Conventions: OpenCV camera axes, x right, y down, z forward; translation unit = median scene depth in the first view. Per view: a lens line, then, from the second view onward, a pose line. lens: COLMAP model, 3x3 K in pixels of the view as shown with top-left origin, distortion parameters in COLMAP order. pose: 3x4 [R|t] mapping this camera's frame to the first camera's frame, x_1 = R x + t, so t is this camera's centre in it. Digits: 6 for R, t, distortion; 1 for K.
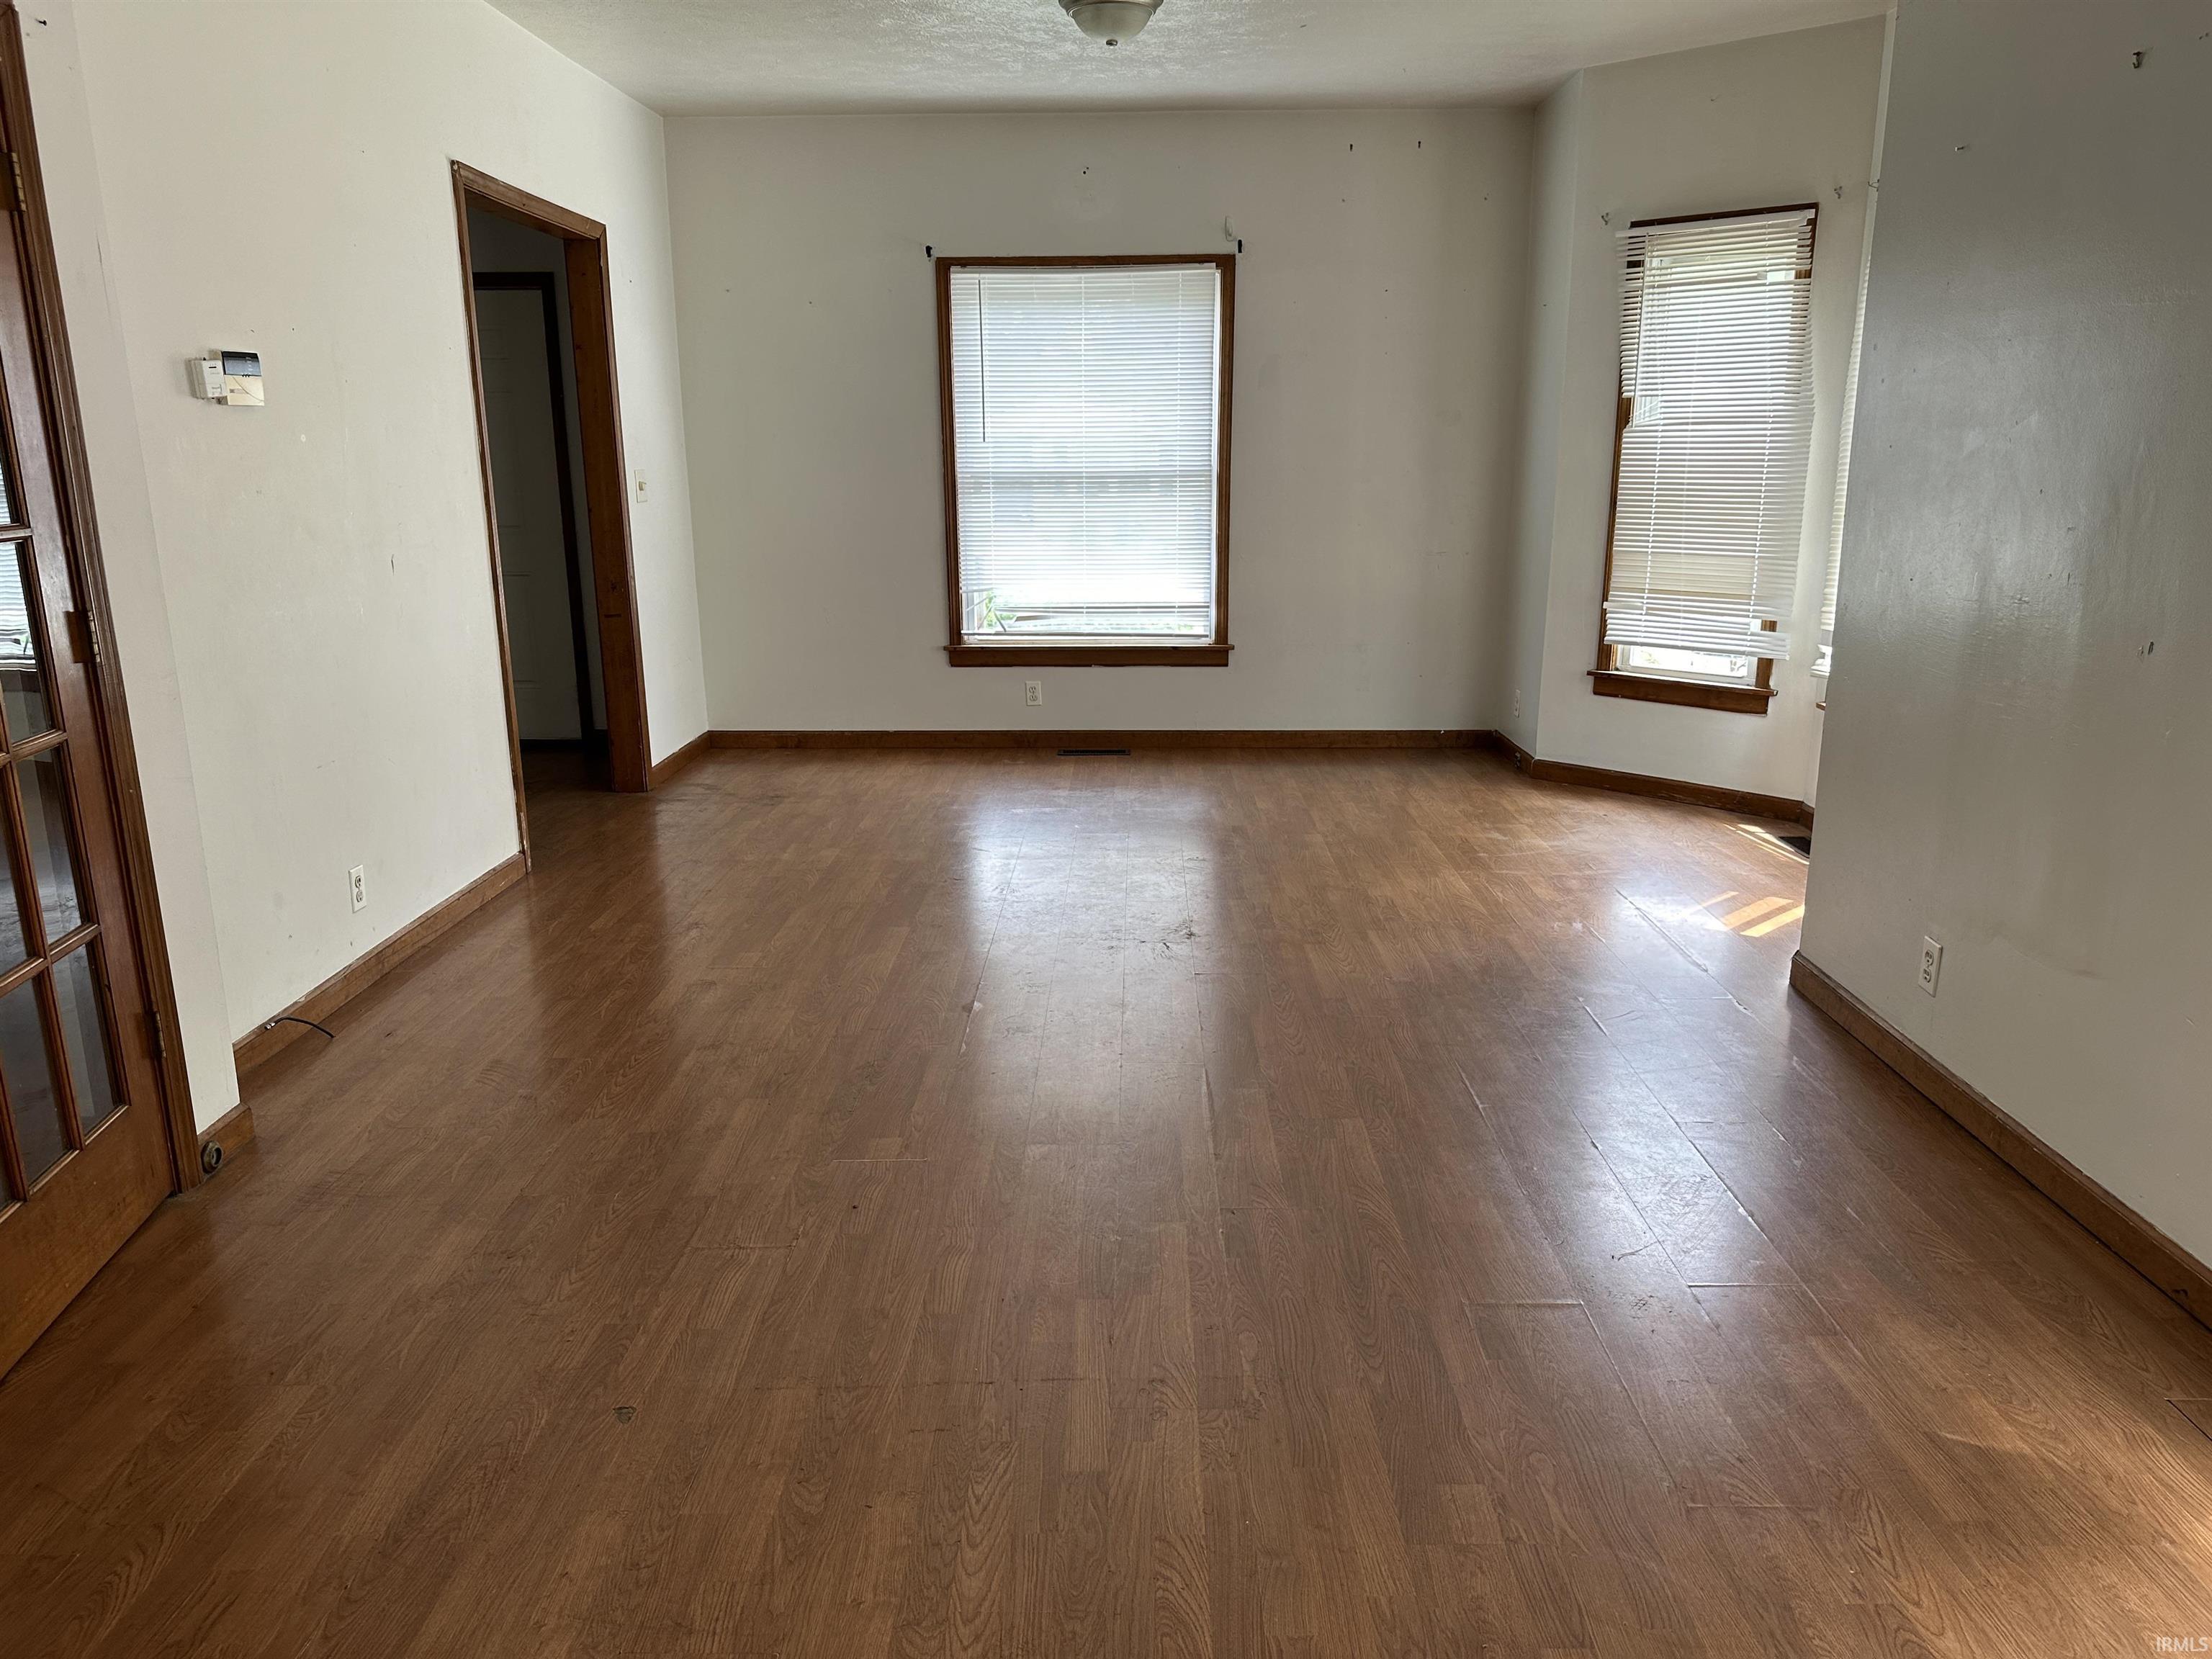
lens RADIAL K [[1566.0, 0, 1133.7], [0, 1566.0, 827.7], [0, 0, 1]] dist [0.006150, 0.000785]
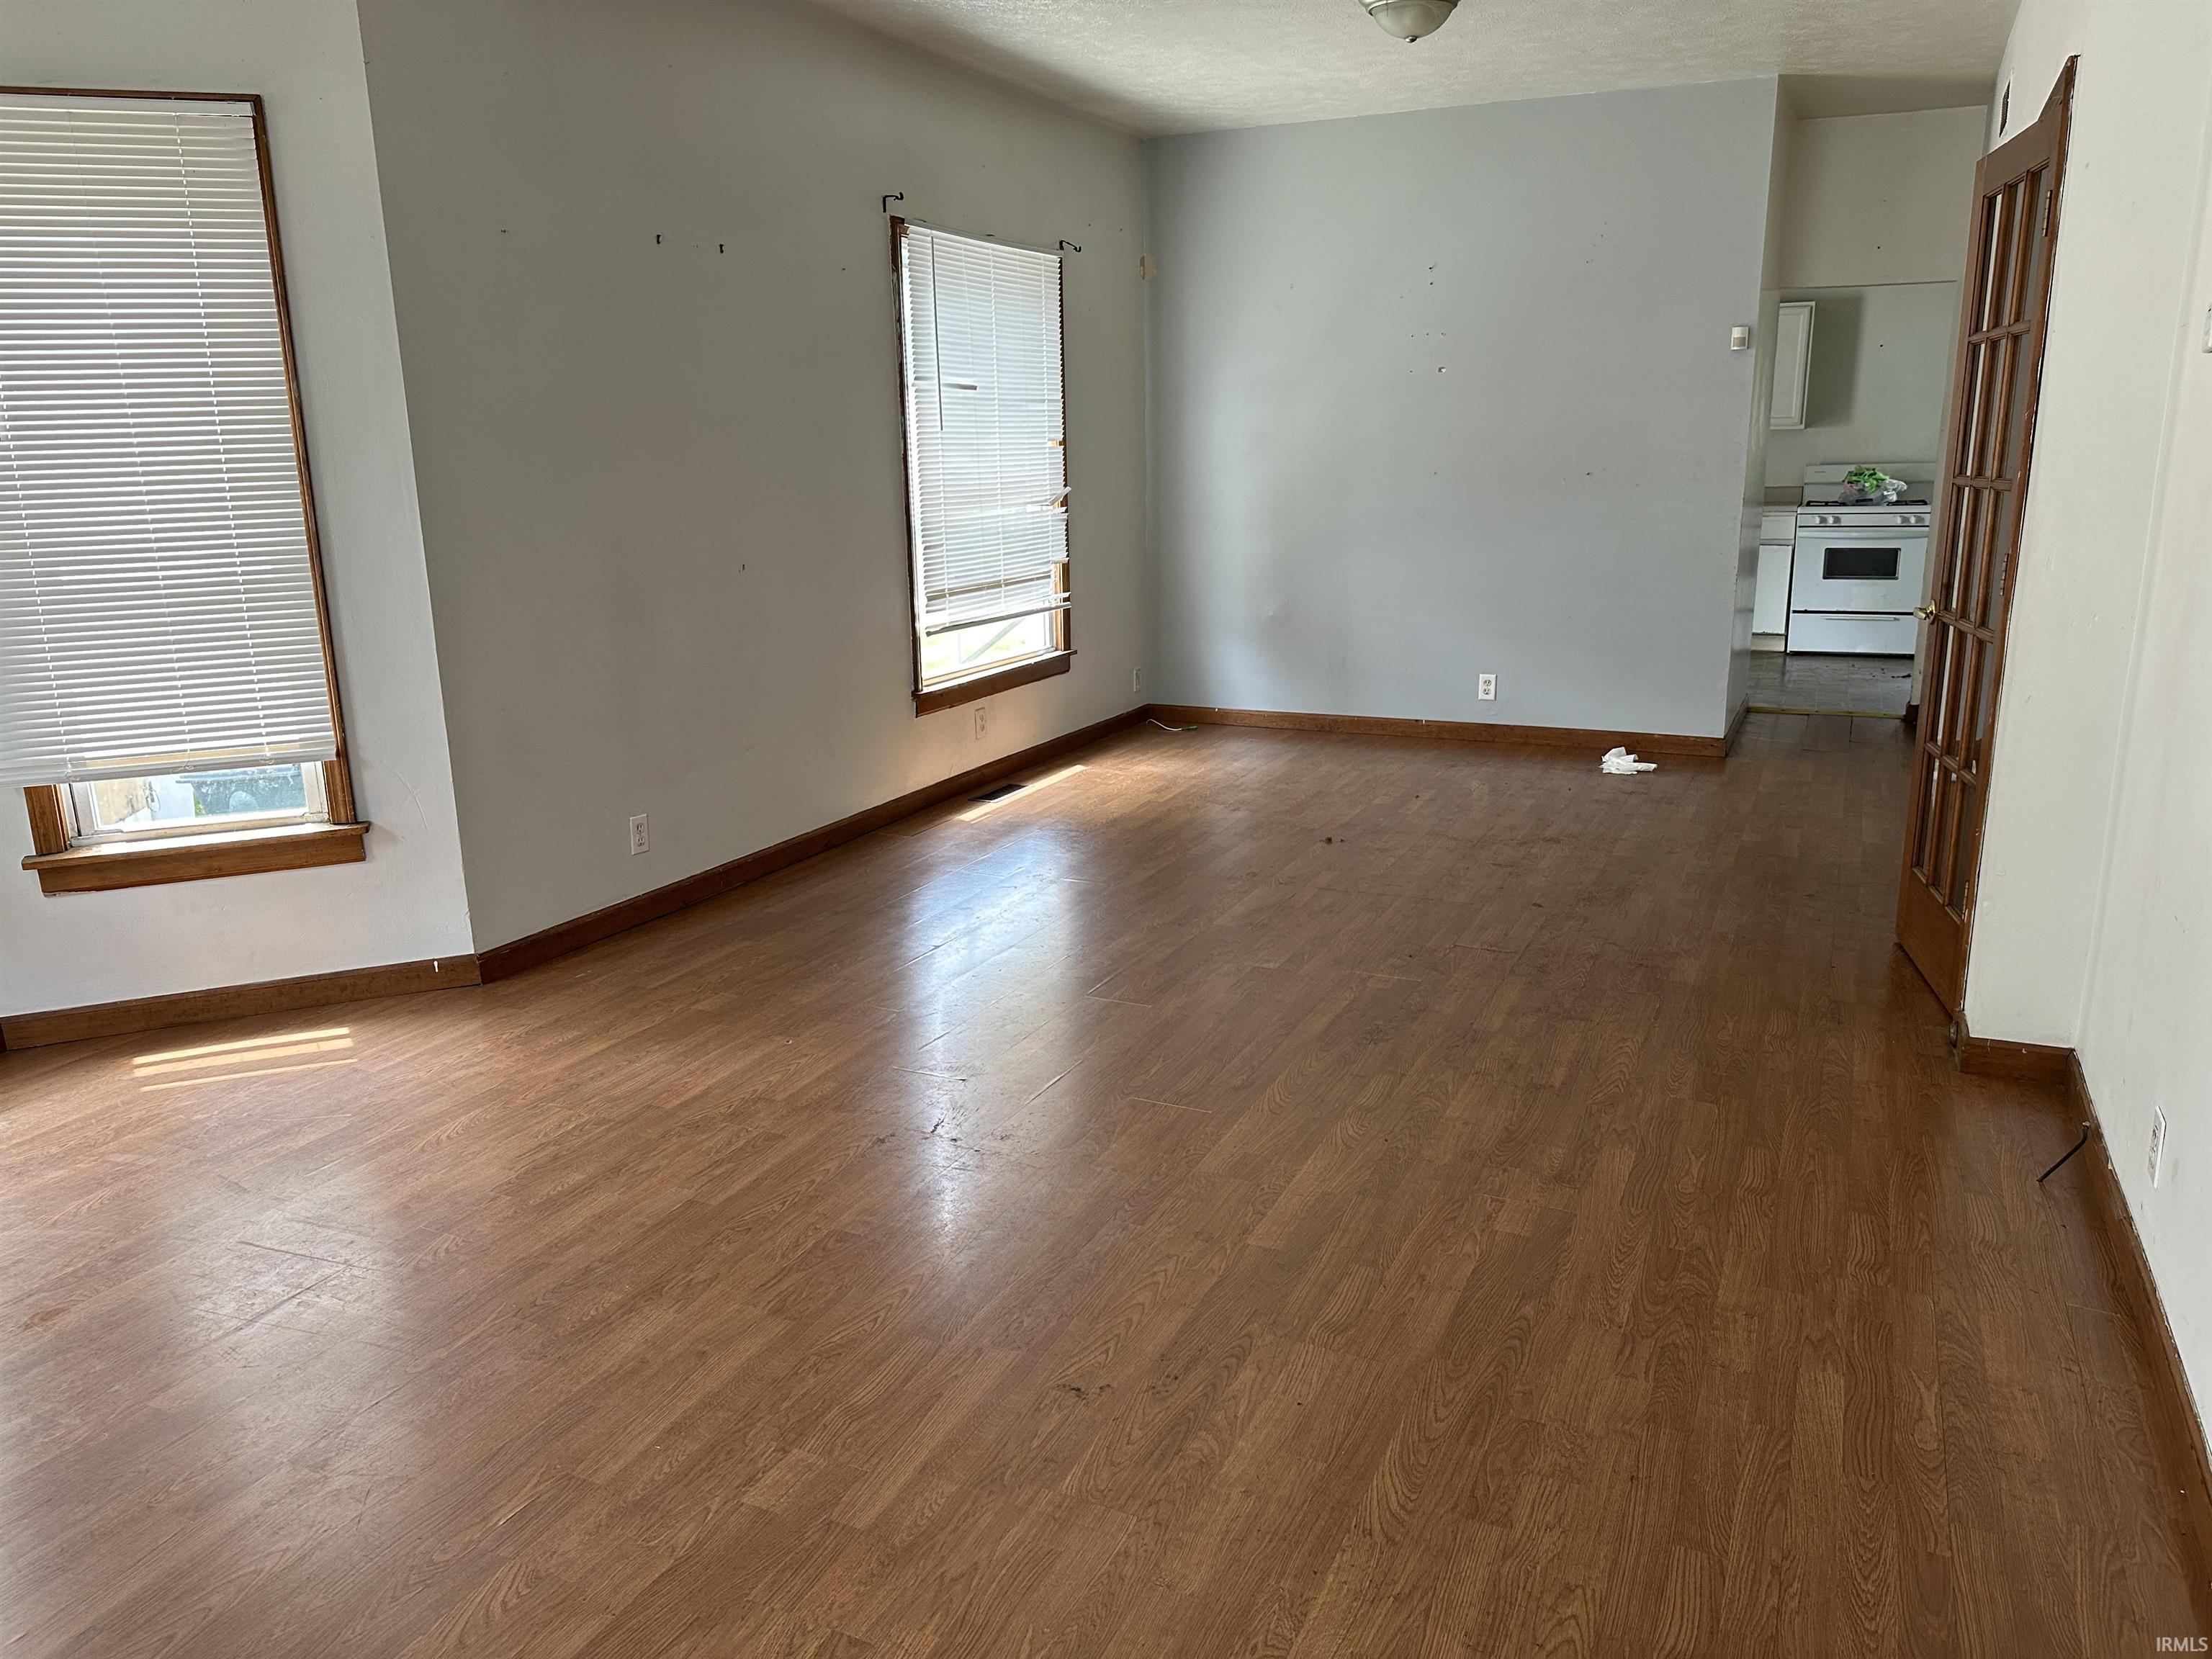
lens RADIAL K [[1566.0, 0, 1133.7], [0, 1566.0, 827.7], [0, 0, 1]] dist [0.006150, 0.000785]
pose [[-0.914658, -0.061969, 0.399451, -0.473077], [0.125379, 0.895953, 0.426085, -0.476401], [-0.384293, 0.439805, -0.811721, 2.039344]]
